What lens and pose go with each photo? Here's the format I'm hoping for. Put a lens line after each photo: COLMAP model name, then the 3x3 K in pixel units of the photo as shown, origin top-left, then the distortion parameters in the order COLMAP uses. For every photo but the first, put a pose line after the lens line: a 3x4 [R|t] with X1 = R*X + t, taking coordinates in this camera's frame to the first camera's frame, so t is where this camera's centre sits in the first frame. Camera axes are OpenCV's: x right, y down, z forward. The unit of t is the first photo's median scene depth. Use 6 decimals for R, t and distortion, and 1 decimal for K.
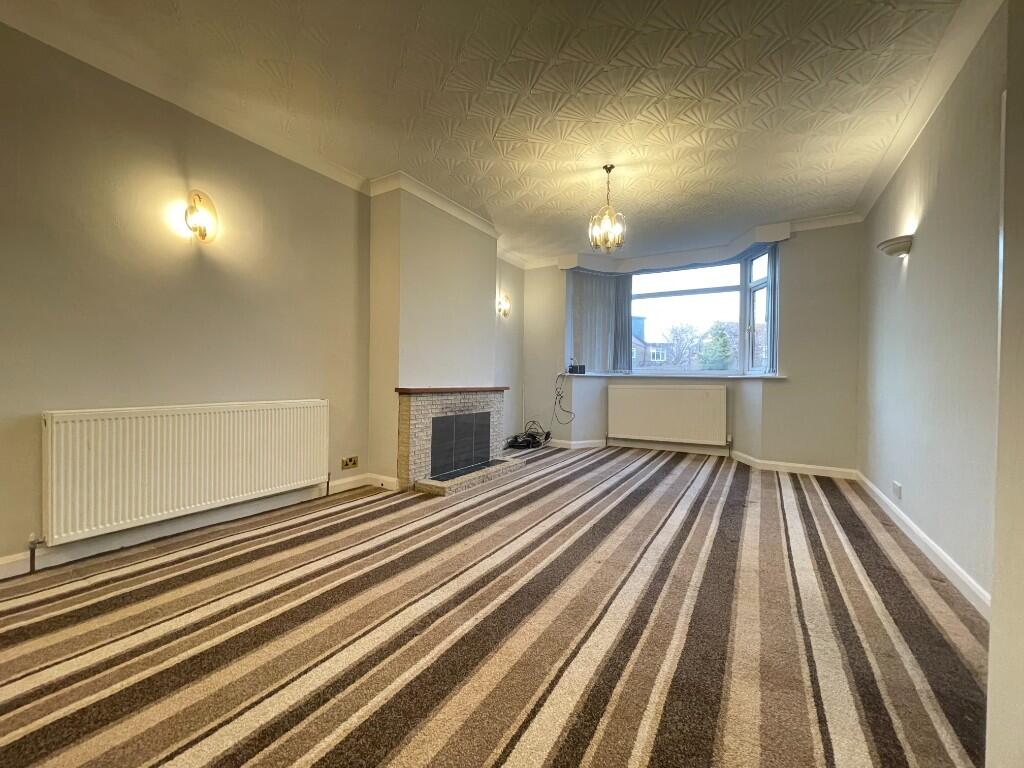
lens RADIAL K [[410.5, 0, 509.9], [0, 410.5, 384.6], [0, 0, 1]] dist [-0.004237, -0.000173]
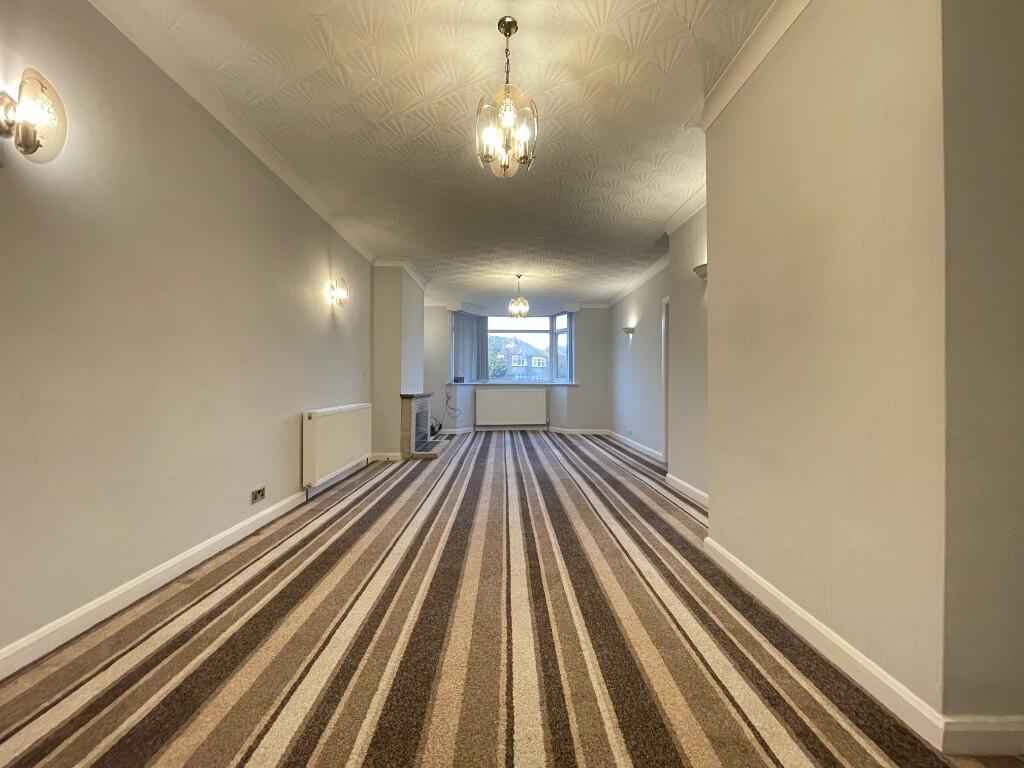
lens RADIAL K [[410.5, 0, 510.5], [0, 410.5, 381.1], [0, 0, 1]] dist [-0.004237, -0.000173]
pose [[0.842632, -0.007501, 0.538438, -0.574944], [0.017331, 0.999763, -0.013195, -0.011400], [-0.538211, 0.020450, 0.842562, -0.402026]]
